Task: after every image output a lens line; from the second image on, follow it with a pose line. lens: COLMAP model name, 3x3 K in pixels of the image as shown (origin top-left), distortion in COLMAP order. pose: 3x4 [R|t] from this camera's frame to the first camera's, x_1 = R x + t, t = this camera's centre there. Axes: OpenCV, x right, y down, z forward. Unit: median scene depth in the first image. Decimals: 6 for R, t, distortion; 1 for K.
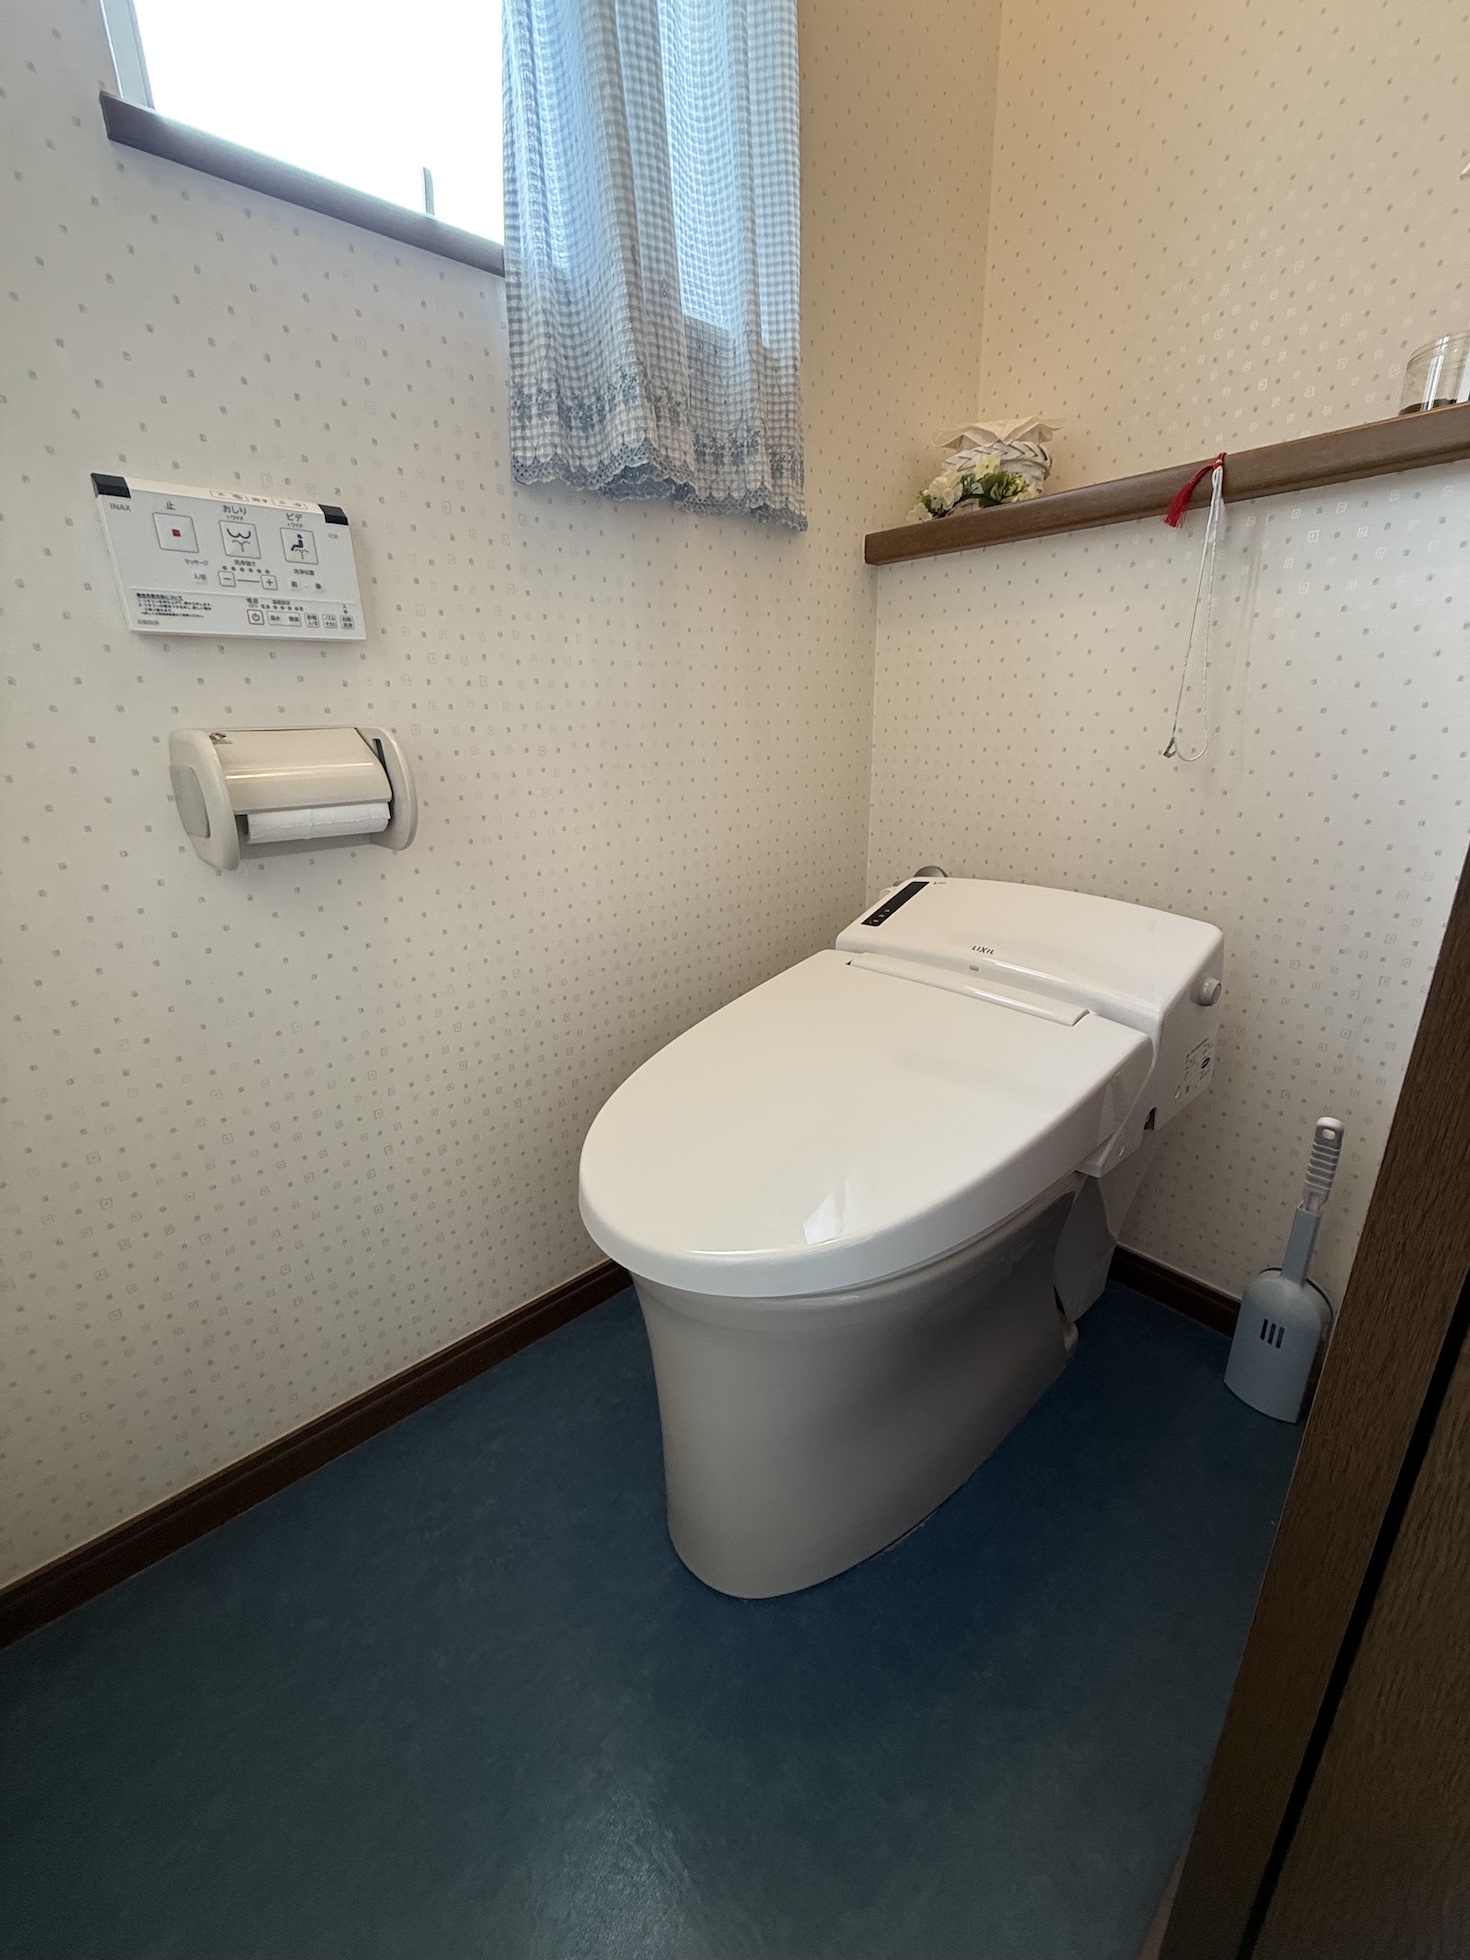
lens RADIAL K [[786.5, 0, 735.0], [0, 786.5, 980.0], [0, 0, 1]] dist [0.000237, 0.000062]
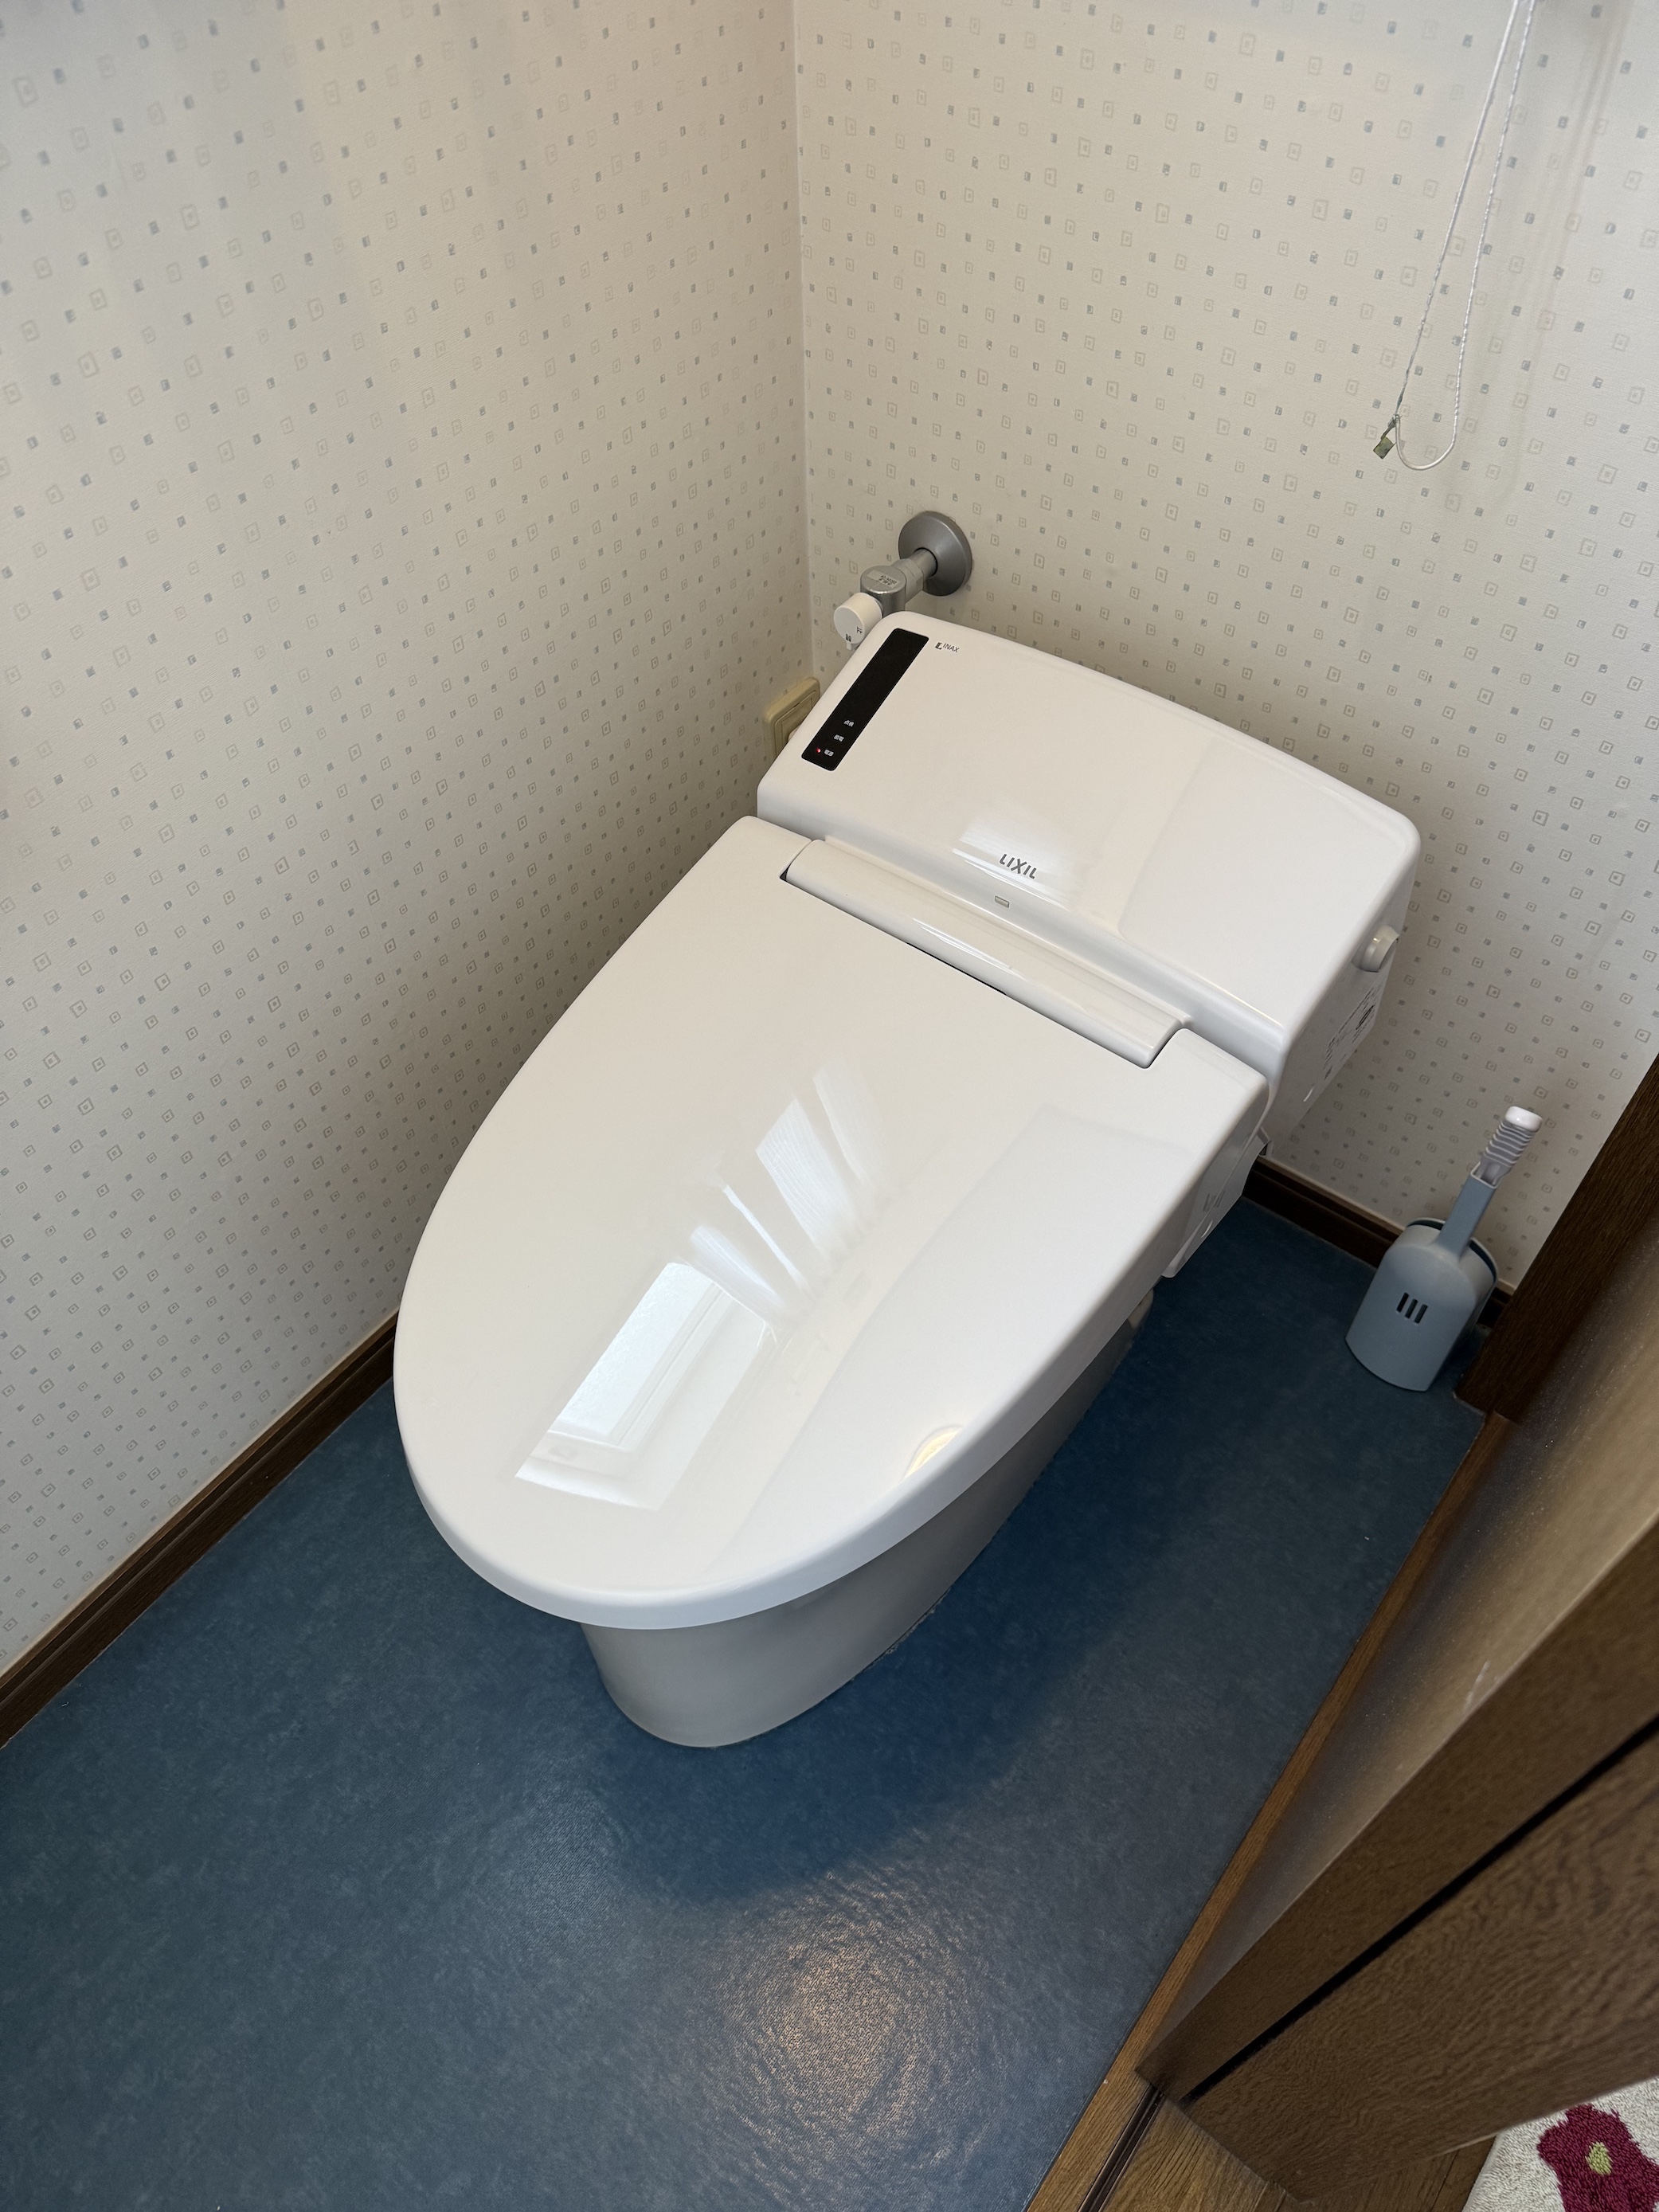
lens RADIAL K [[1574.4, 0, 829.5], [0, 1574.4, 1106.0], [0, 0, 1]] dist [0.004877, -0.012421]
pose [[0.984187, -0.138701, 0.110171, 0.043544], [0.057032, 0.836986, 0.544244, -0.616272], [-0.167699, -0.529355, 0.831662, 0.006408]]
